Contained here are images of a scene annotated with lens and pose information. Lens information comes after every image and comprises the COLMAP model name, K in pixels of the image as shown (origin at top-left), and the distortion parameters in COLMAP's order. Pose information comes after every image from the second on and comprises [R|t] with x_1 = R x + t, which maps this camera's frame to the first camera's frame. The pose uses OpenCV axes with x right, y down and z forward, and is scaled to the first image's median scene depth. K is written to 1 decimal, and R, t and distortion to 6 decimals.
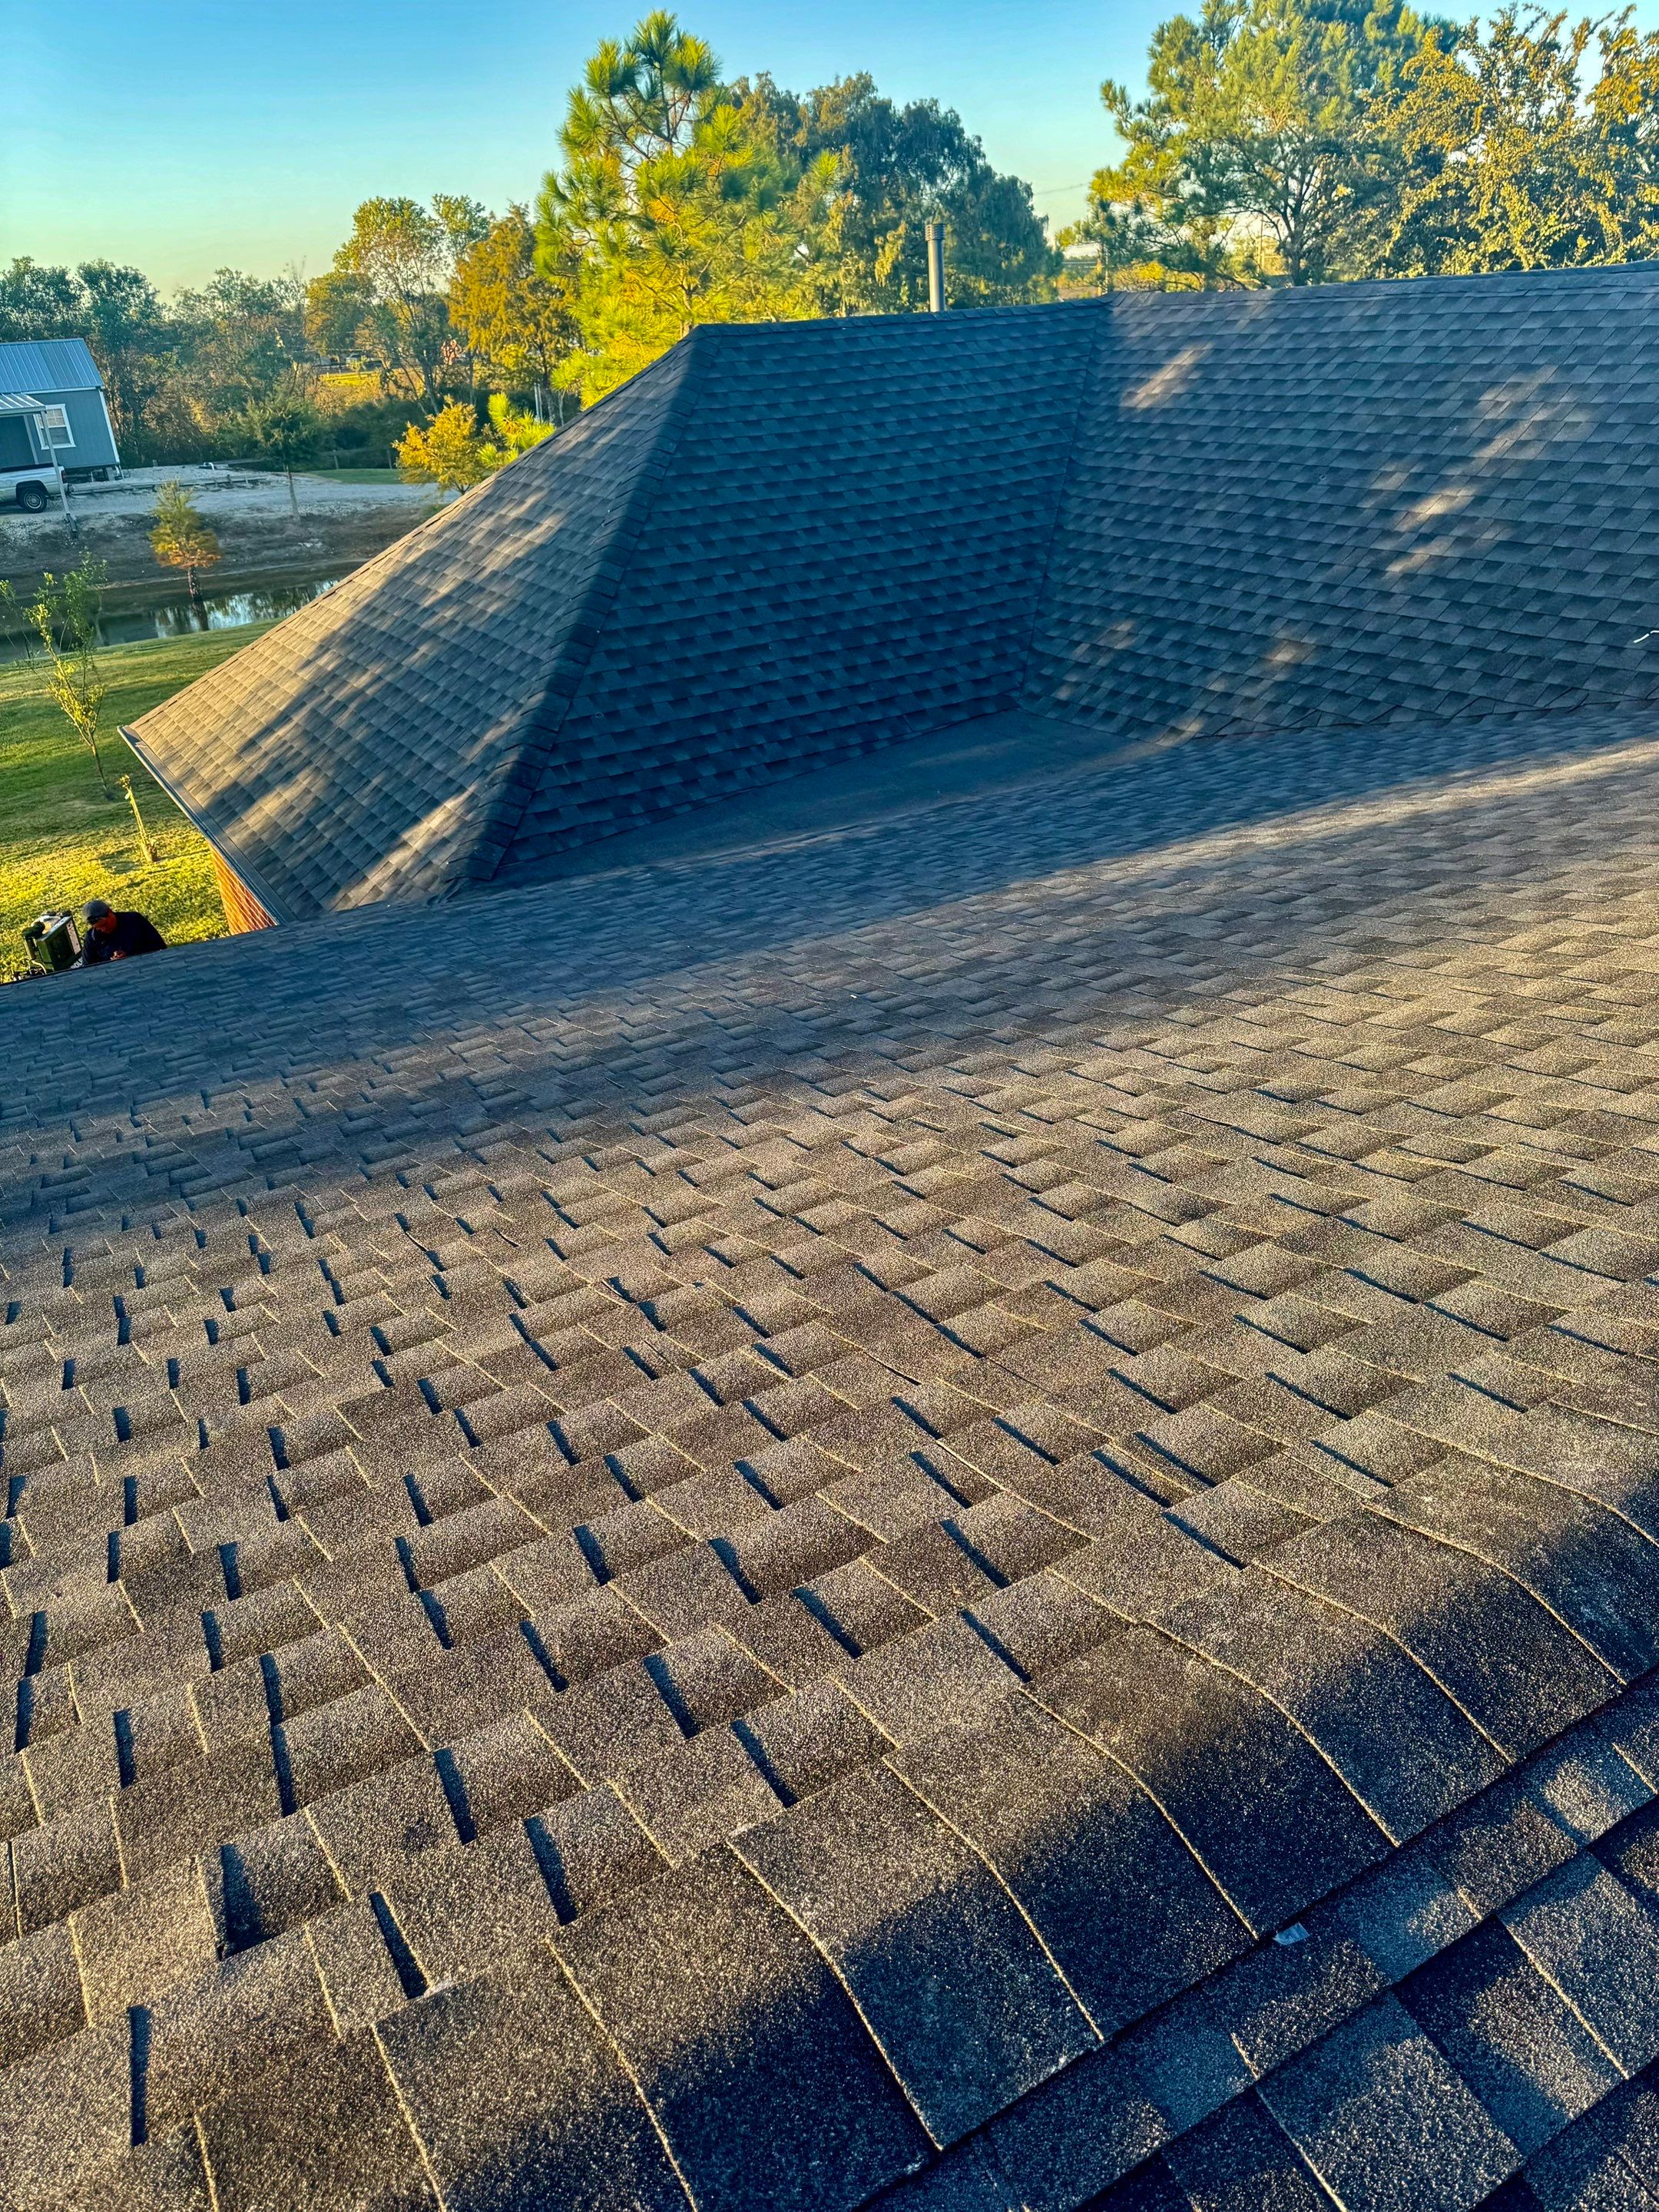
lens RADIAL K [[1536.2, 0, 803.4], [0, 1536.2, 1113.1], [0, 0, 1]] dist [0.084167, -0.115392]
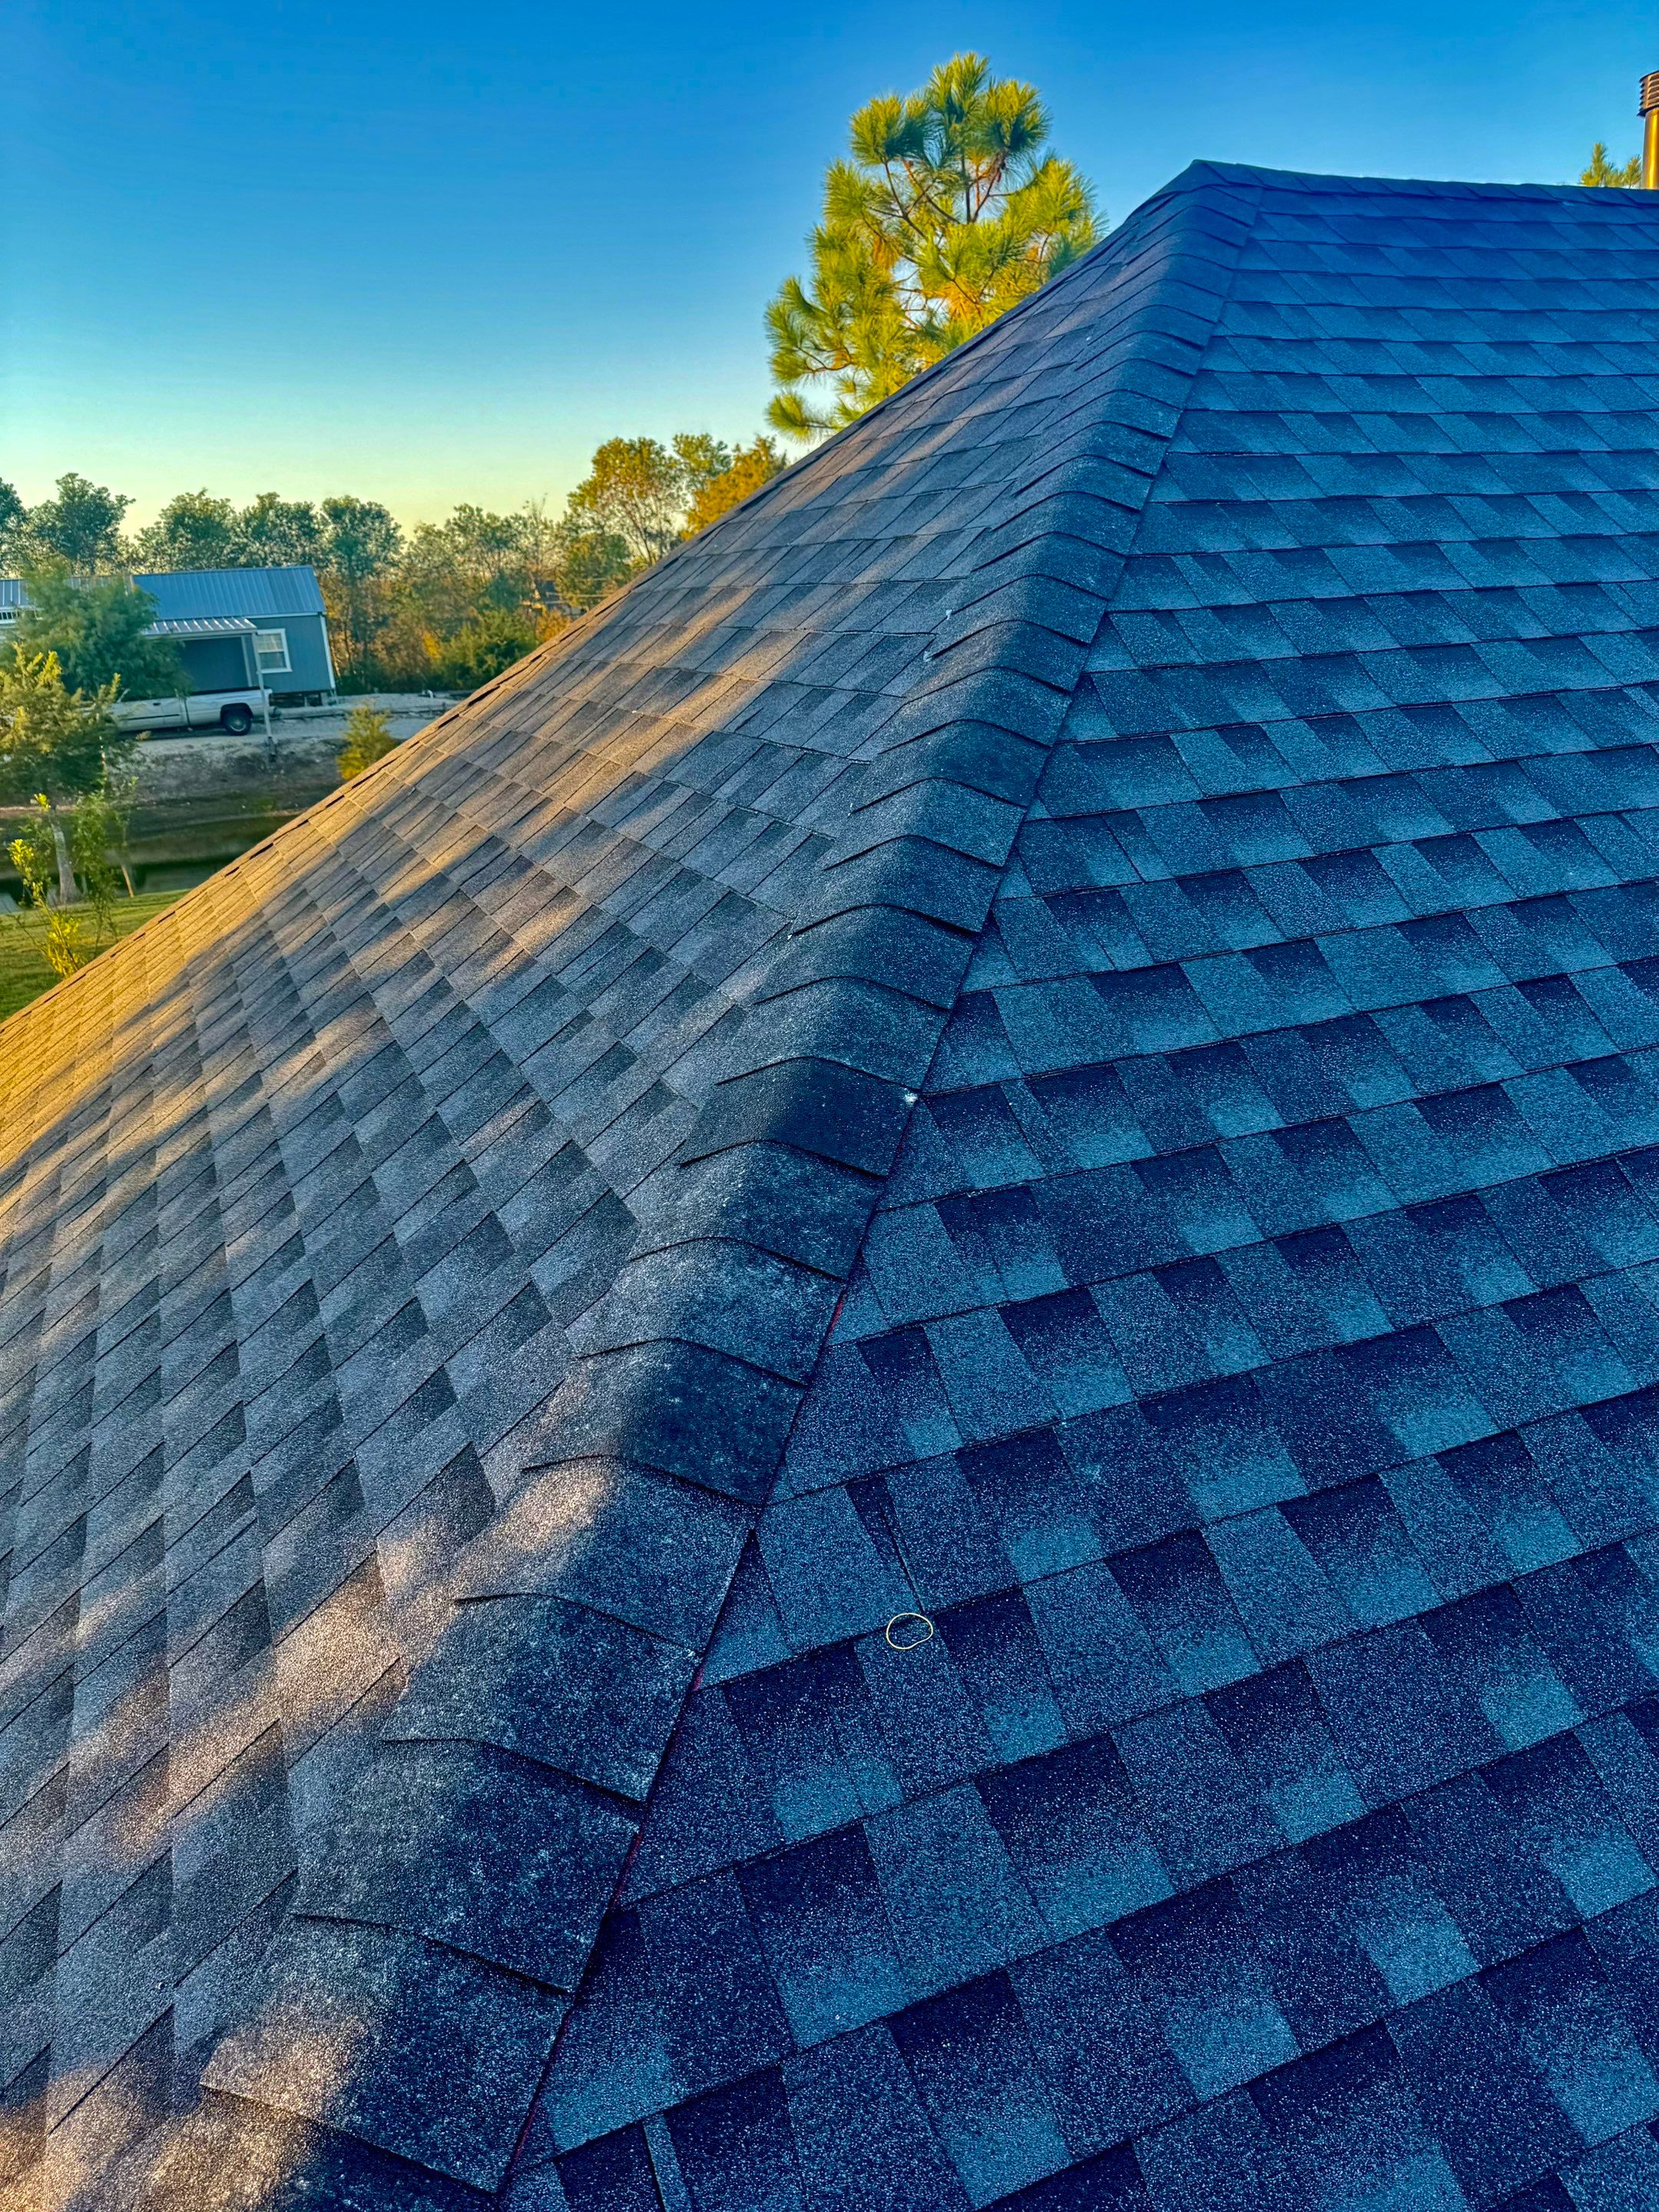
lens RADIAL K [[1536.2, 0, 803.4], [0, 1536.2, 1113.1], [0, 0, 1]] dist [0.084167, -0.115392]
pose [[0.991073, 0.045347, -0.125371, -0.095646], [-0.062420, 0.988768, -0.135796, -0.221129], [0.117805, 0.142410, 0.982772, 0.627323]]
